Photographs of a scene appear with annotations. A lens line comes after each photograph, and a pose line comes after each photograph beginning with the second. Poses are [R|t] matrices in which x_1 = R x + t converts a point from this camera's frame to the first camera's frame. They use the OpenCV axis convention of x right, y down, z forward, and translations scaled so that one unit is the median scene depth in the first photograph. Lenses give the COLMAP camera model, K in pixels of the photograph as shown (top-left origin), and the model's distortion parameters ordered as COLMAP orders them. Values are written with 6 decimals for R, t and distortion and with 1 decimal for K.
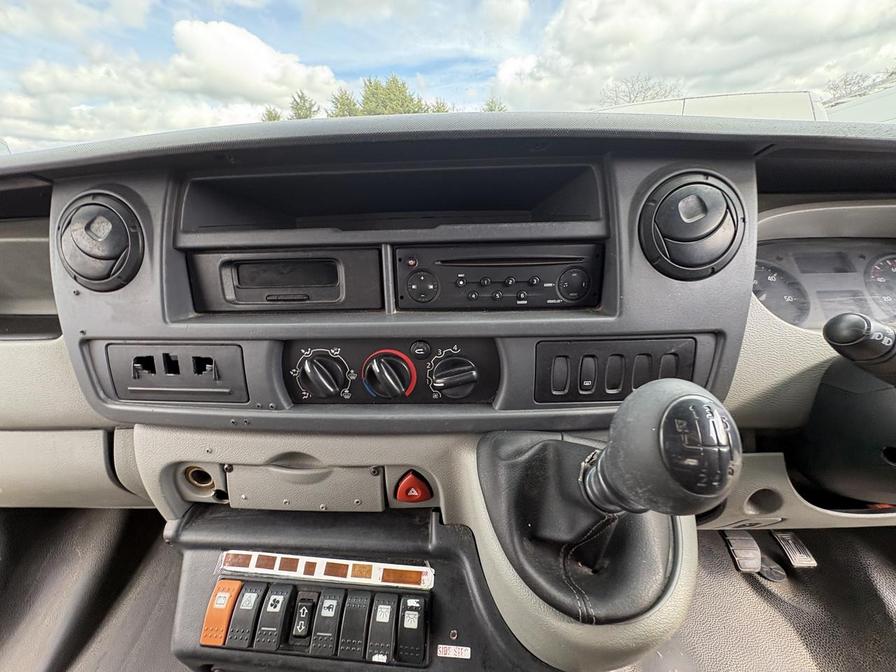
lens RADIAL K [[356.0, 0, 448.8], [0, 356.0, 336.1], [0, 0, 1]] dist [0.000693, 0.000158]
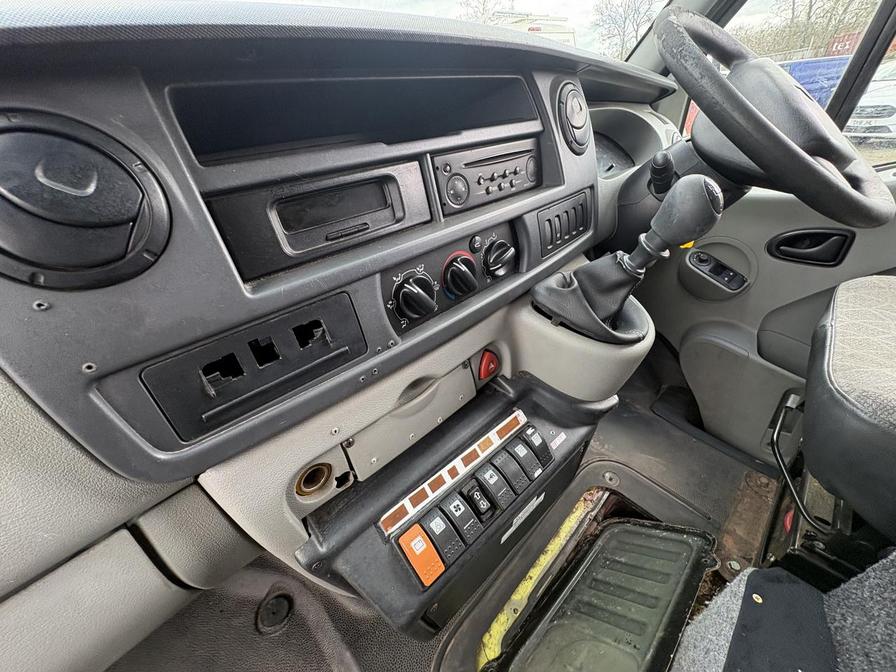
lens RADIAL K [[356.0, 0, 448.8], [0, 356.0, 336.1], [0, 0, 1]] dist [0.000693, 0.000158]
pose [[0.679875, -0.413485, 0.605640, -0.946926], [0.335677, 0.909750, 0.244286, -0.003081], [-0.651990, 0.037215, 0.757314, 0.172343]]
